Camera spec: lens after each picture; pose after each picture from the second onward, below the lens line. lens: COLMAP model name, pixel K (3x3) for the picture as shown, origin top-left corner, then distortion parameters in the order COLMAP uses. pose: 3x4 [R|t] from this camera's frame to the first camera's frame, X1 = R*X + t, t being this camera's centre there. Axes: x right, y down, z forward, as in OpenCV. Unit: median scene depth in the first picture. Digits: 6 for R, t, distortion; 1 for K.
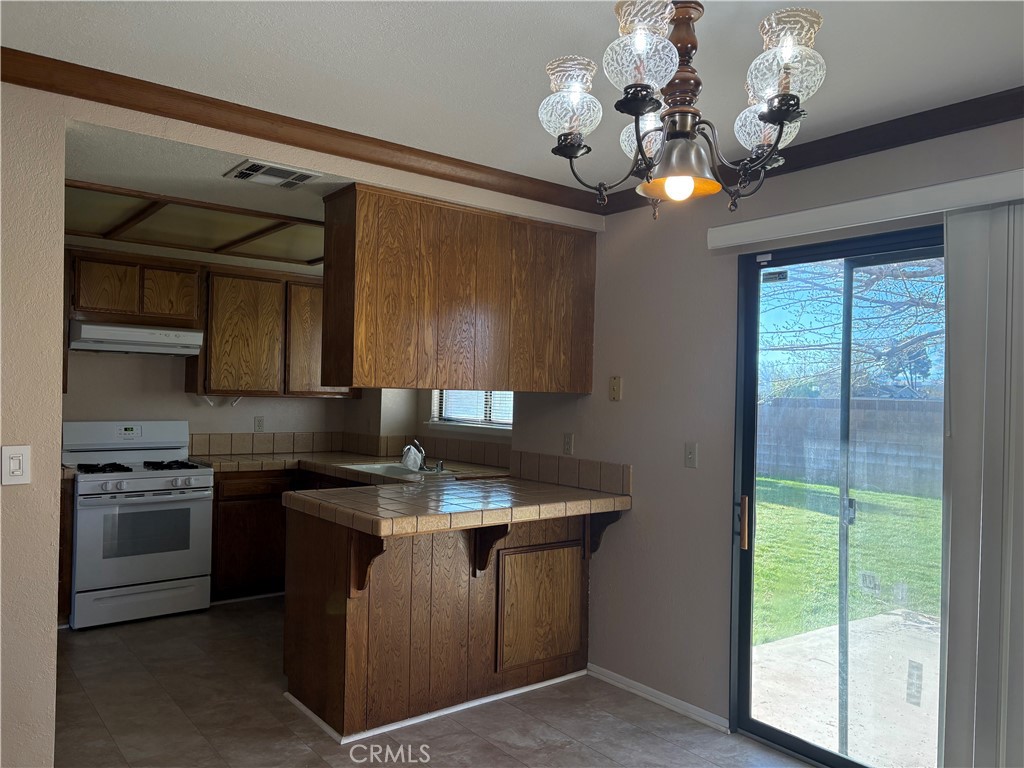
lens RADIAL K [[771.8, 0, 510.2], [0, 771.8, 389.7], [0, 0, 1]] dist [0.043380, -0.040822]
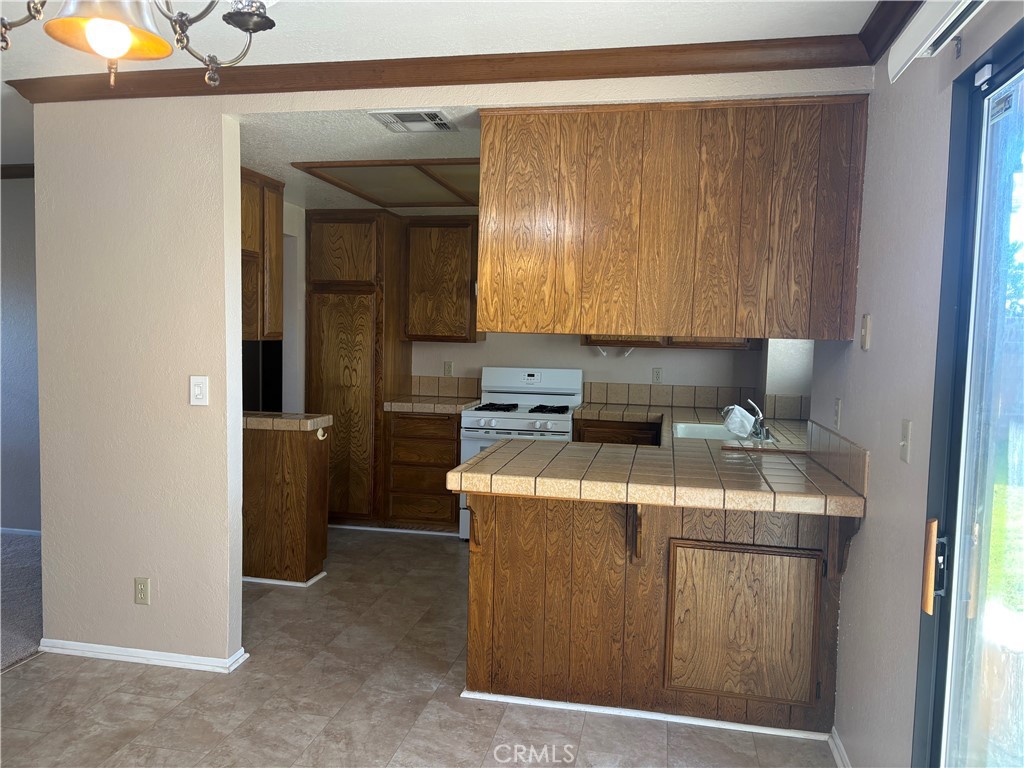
lens RADIAL K [[771.8, 0, 511.4], [0, 771.8, 391.7], [0, 0, 1]] dist [0.043380, -0.040822]
pose [[0.647160, 0.048311, -0.760822, 0.384042], [-0.003452, 0.998166, 0.060445, 0.008814], [0.762346, -0.036492, 0.646140, 0.299238]]
